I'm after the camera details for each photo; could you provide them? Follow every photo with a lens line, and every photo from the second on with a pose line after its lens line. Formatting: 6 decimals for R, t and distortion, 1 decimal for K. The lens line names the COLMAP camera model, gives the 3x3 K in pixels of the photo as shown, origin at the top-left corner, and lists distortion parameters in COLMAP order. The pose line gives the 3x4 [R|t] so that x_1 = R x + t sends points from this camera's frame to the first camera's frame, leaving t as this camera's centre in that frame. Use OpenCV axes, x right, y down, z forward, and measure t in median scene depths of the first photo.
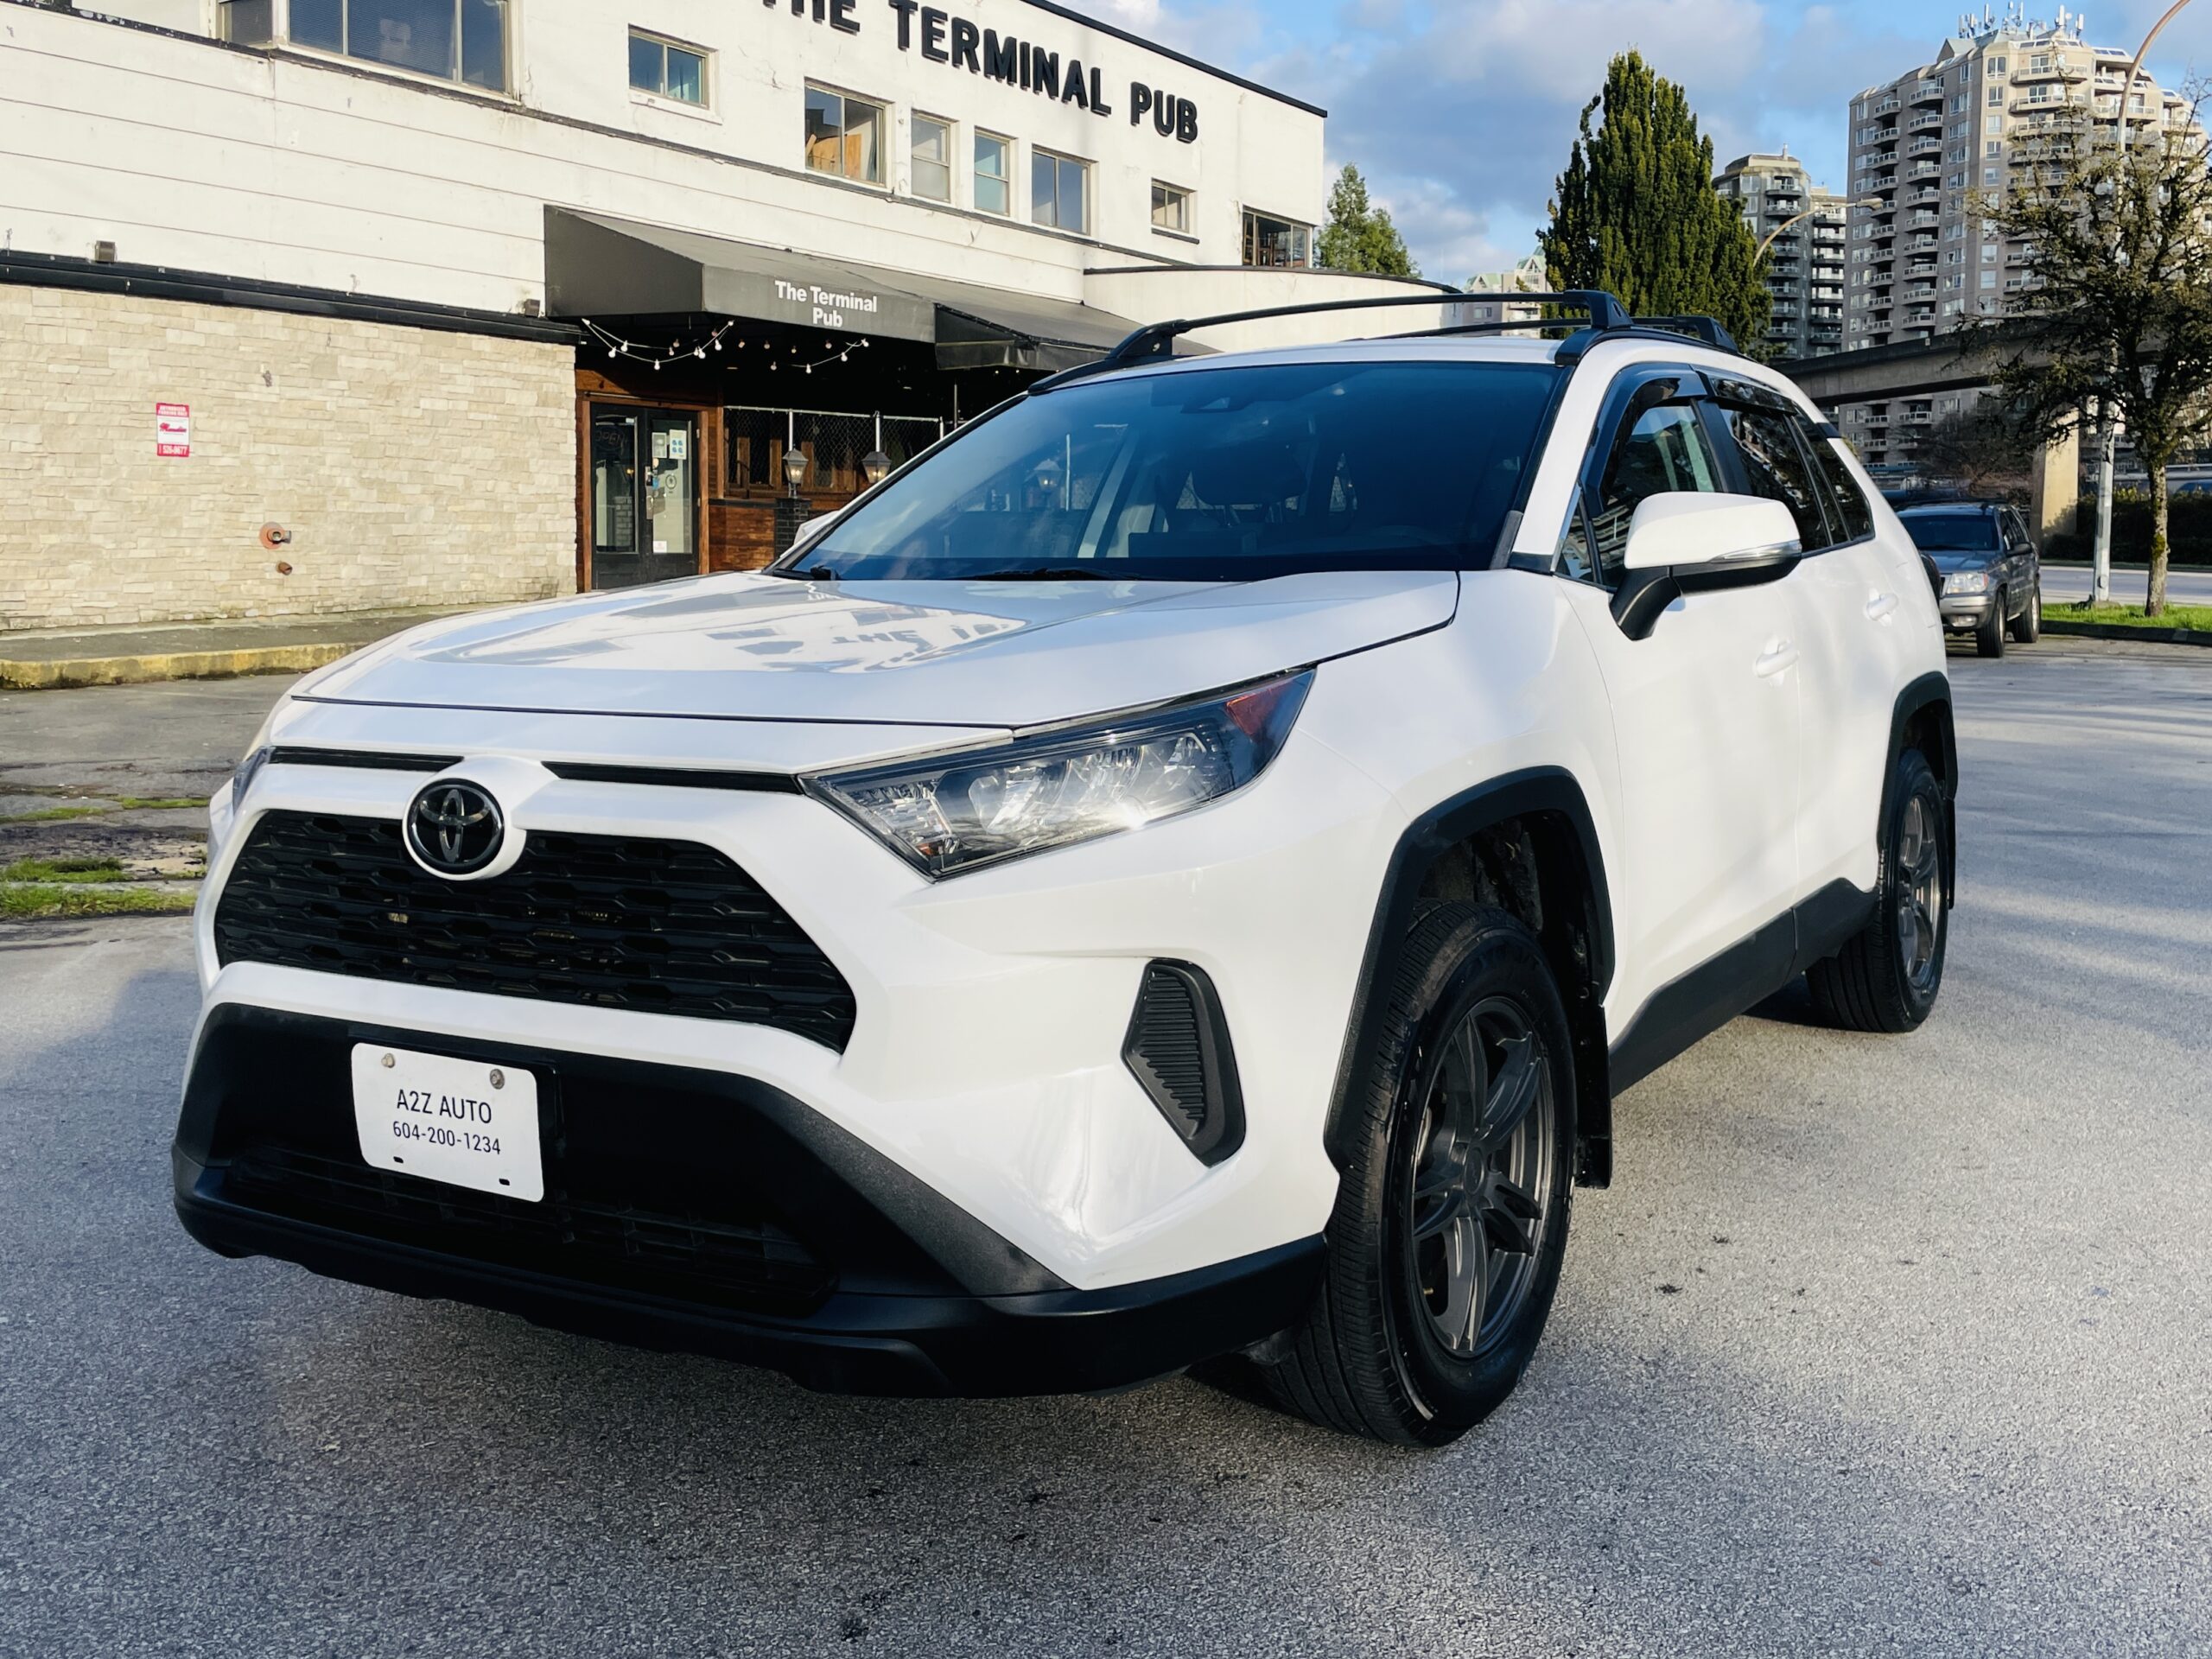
lens RADIAL K [[2071.8, 0, 1293.7], [0, 2071.8, 680.2], [0, 0, 1]] dist [0.086140, -0.136173]
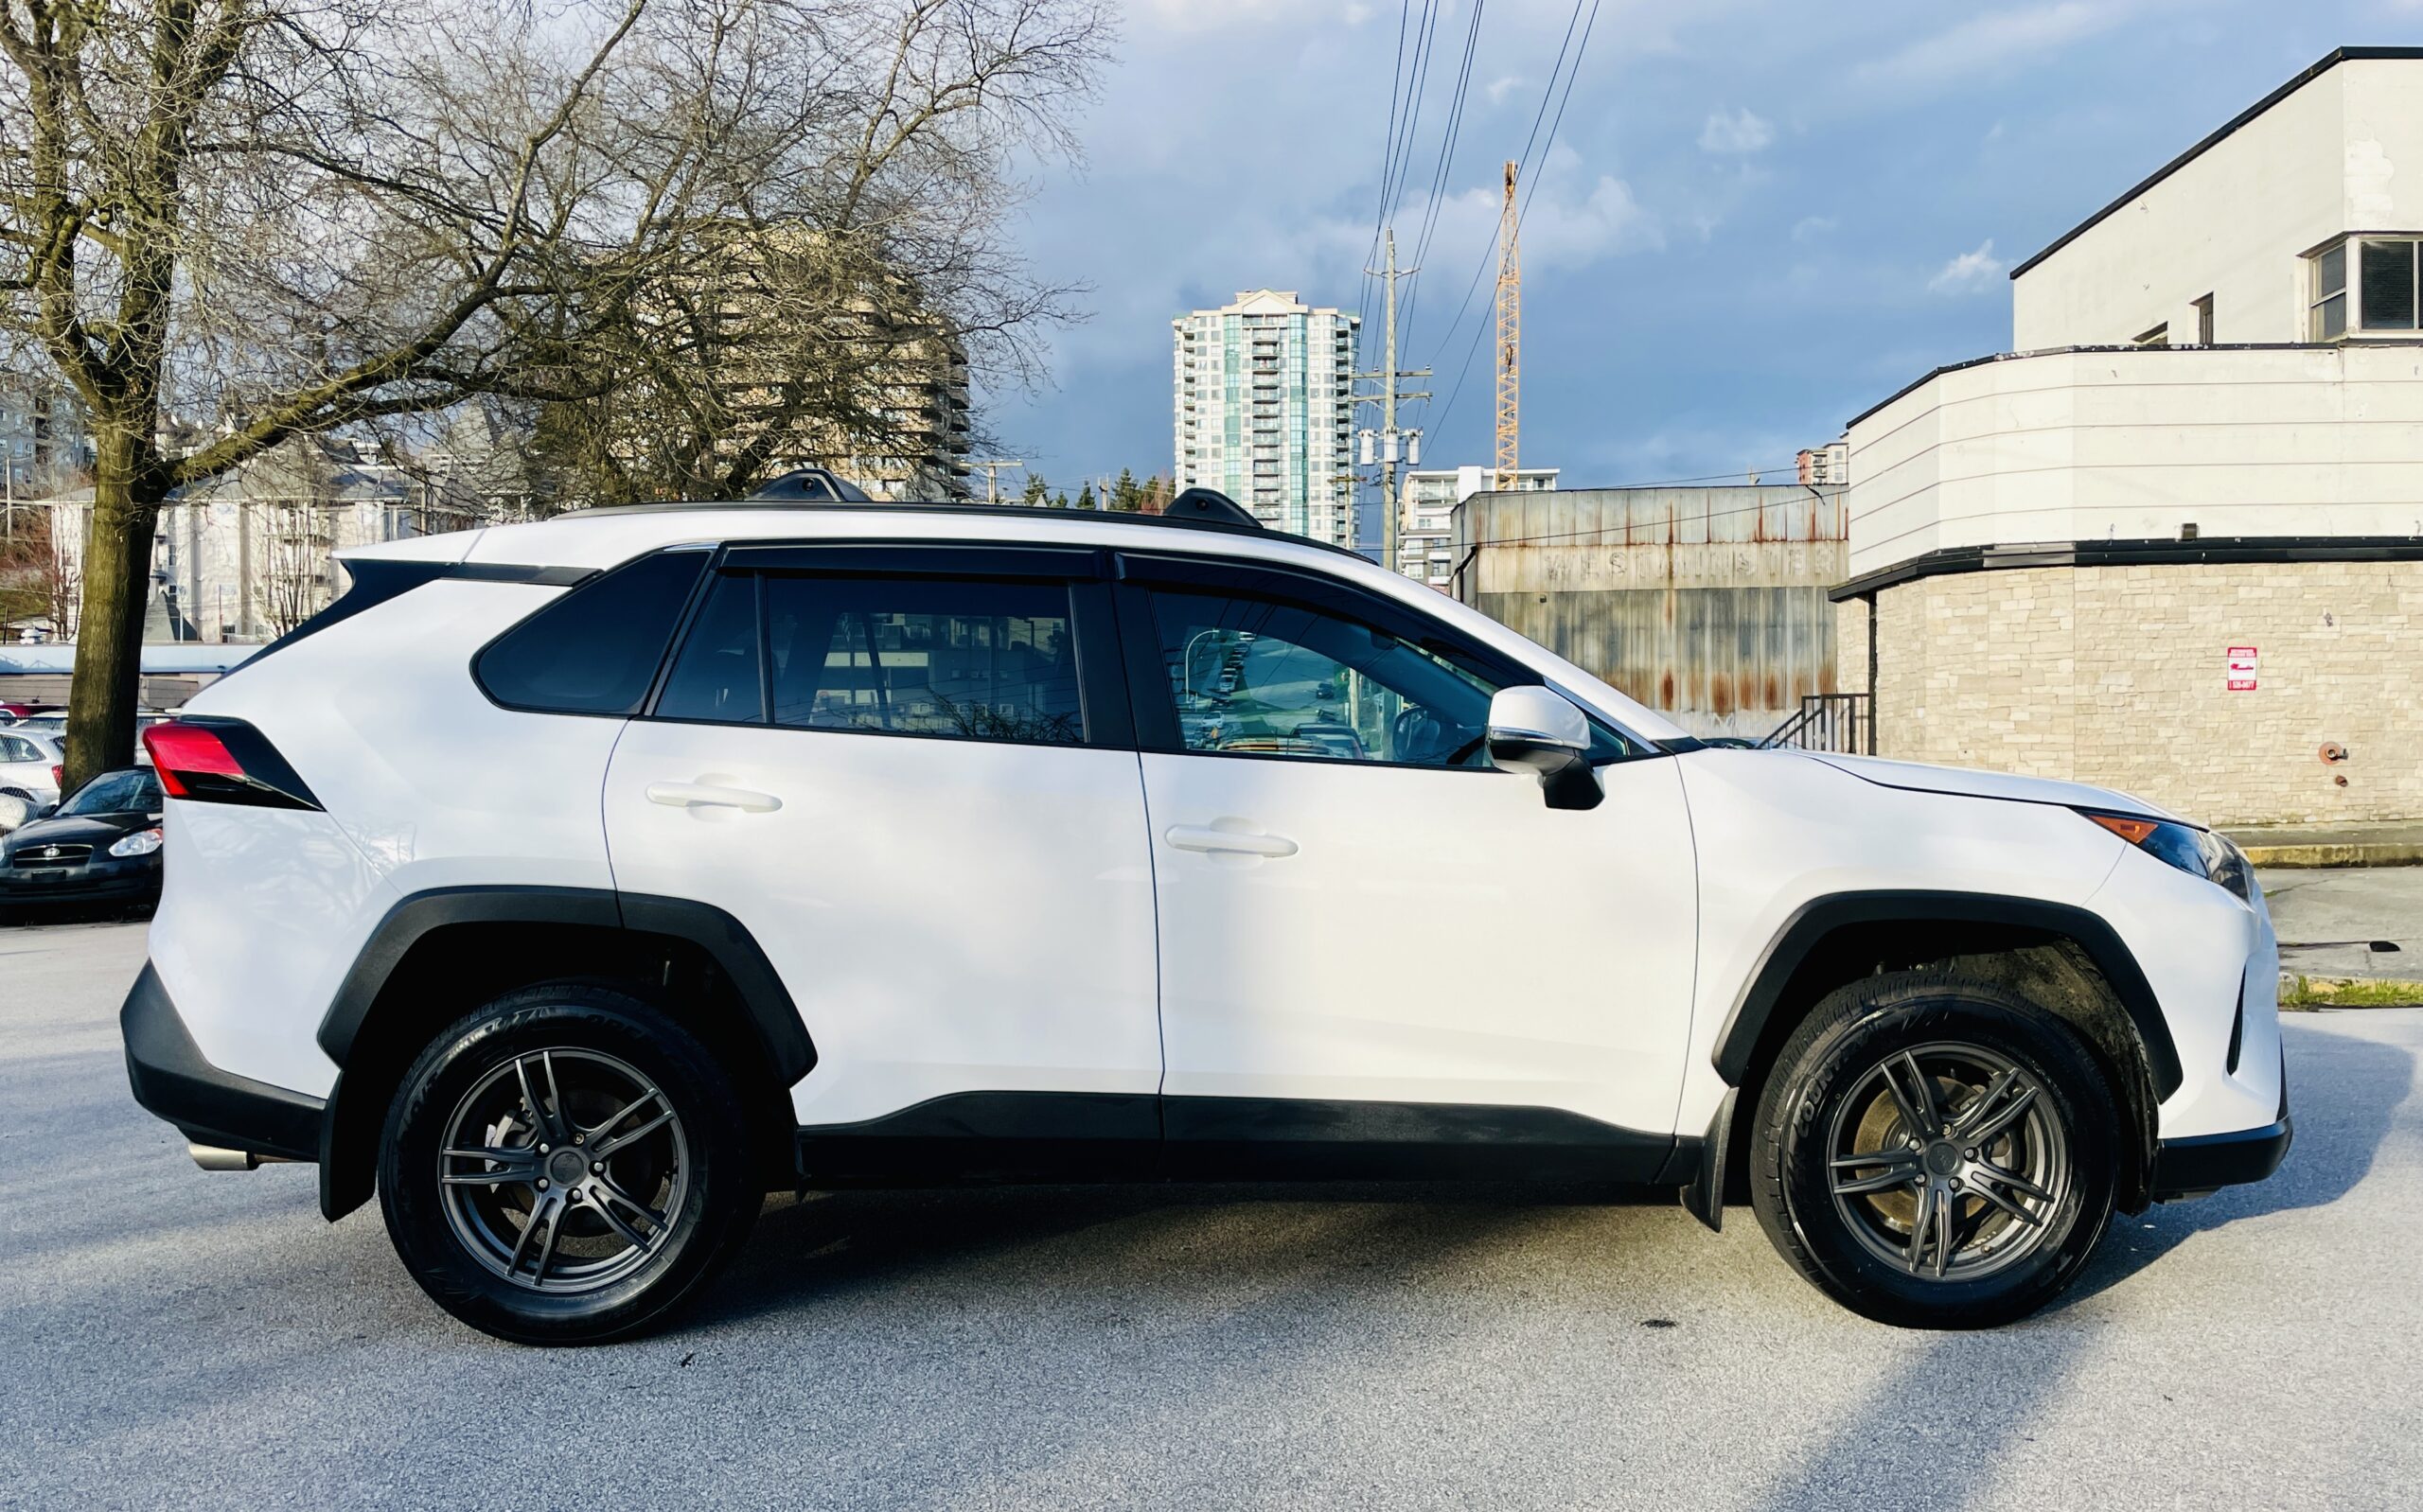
lens RADIAL K [[1950.7, 0, 1244.8], [0, 1950.7, 805.4], [0, 0, 1]] dist [0.085226, -0.141695]
pose [[0.453542, 0.003126, -0.891230, 0.189929], [-0.044537, 0.998824, -0.019161, 0.007038], [0.890122, 0.048383, 0.453148, -0.029606]]
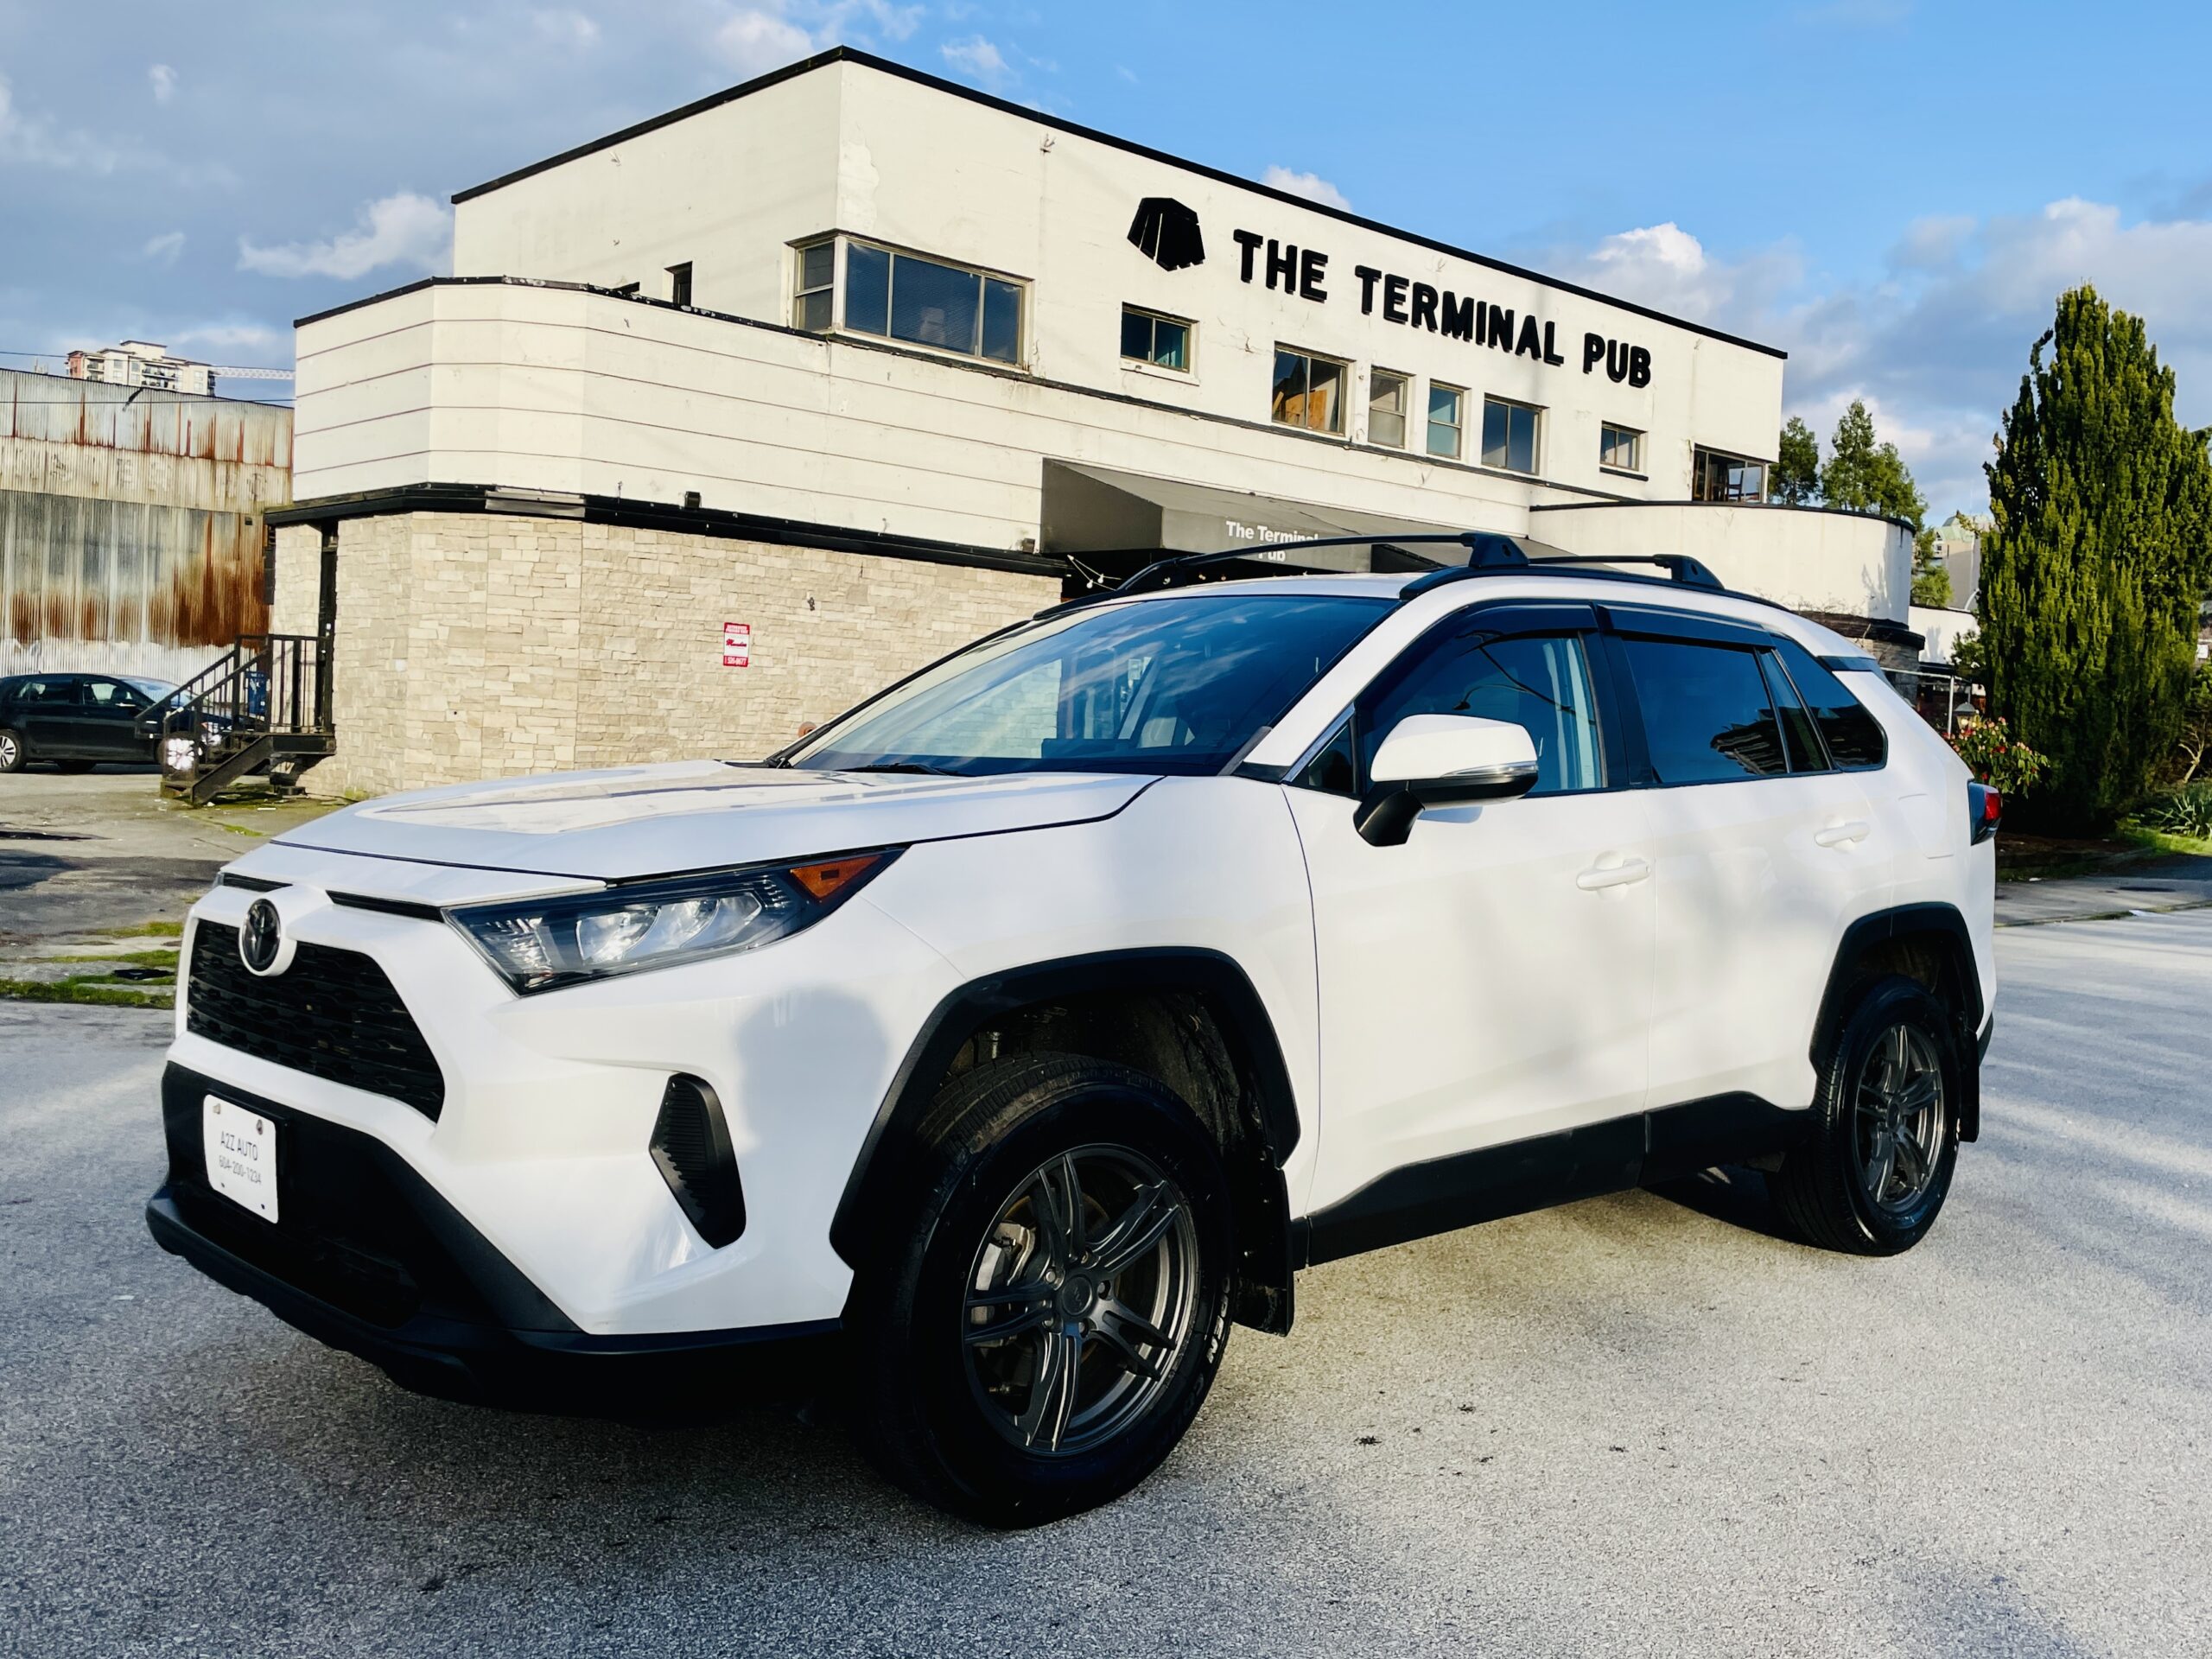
lens RADIAL K [[1936.6, 0, 1214.0], [0, 1936.6, 792.0], [0, 0, 1]] dist [0.097145, -0.147404]
pose [[0.956325, 0.036138, -0.290062, 0.054974], [-0.050324, 0.997866, -0.041594, -0.000008], [0.287940, 0.054375, 0.956104, -0.002553]]
